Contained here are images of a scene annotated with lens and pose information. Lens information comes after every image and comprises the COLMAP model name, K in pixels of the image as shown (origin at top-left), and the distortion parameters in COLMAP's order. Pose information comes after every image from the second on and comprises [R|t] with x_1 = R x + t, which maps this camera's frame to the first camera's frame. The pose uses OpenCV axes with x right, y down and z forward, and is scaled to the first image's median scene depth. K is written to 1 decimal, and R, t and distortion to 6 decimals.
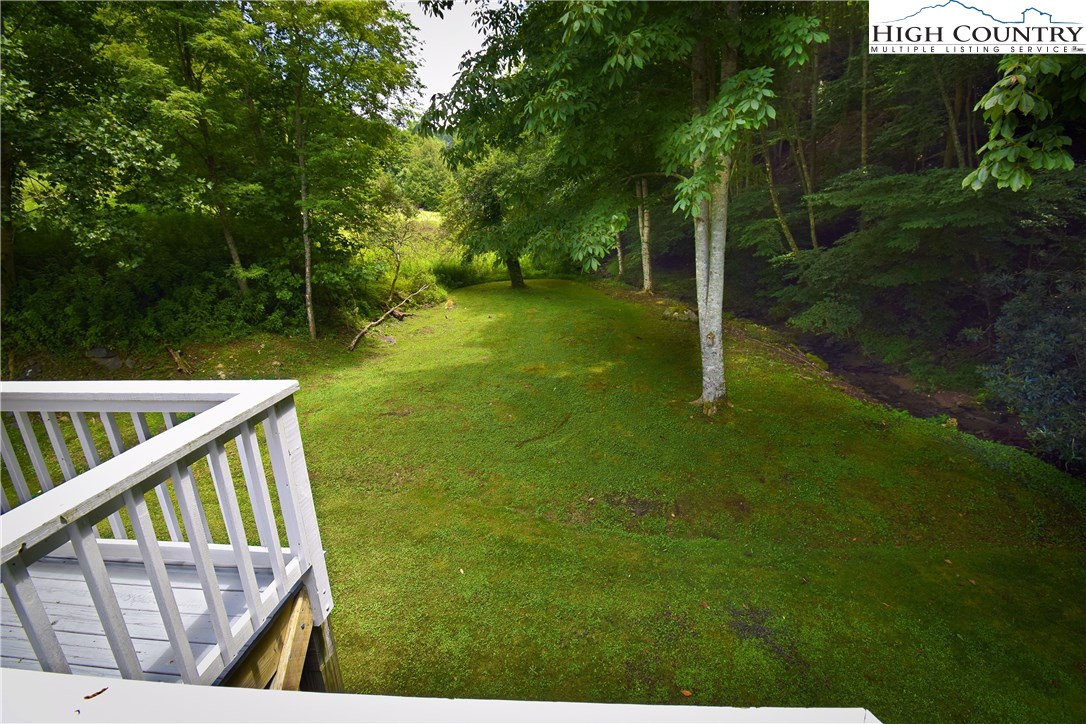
lens RADIAL K [[459.3, 0, 543.0], [0, 459.3, 362.0], [0, 0, 1]] dist [0.020217, -0.020165]
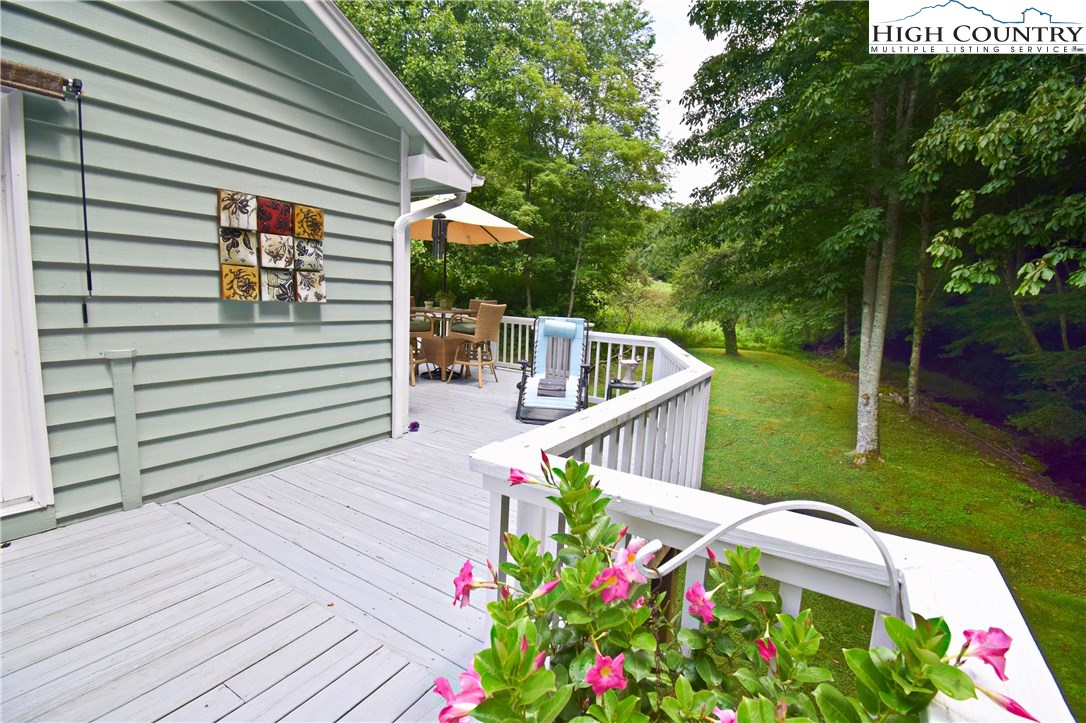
lens RADIAL K [[485.9, 0, 556.3], [0, 485.9, 361.9], [0, 0, 1]] dist [0.021851, -0.026388]
pose [[0.893540, 0.139667, -0.426708, 0.133337], [-0.204122, 0.972857, -0.109010, 0.123155], [0.399901, 0.184505, 0.897796, -0.379787]]
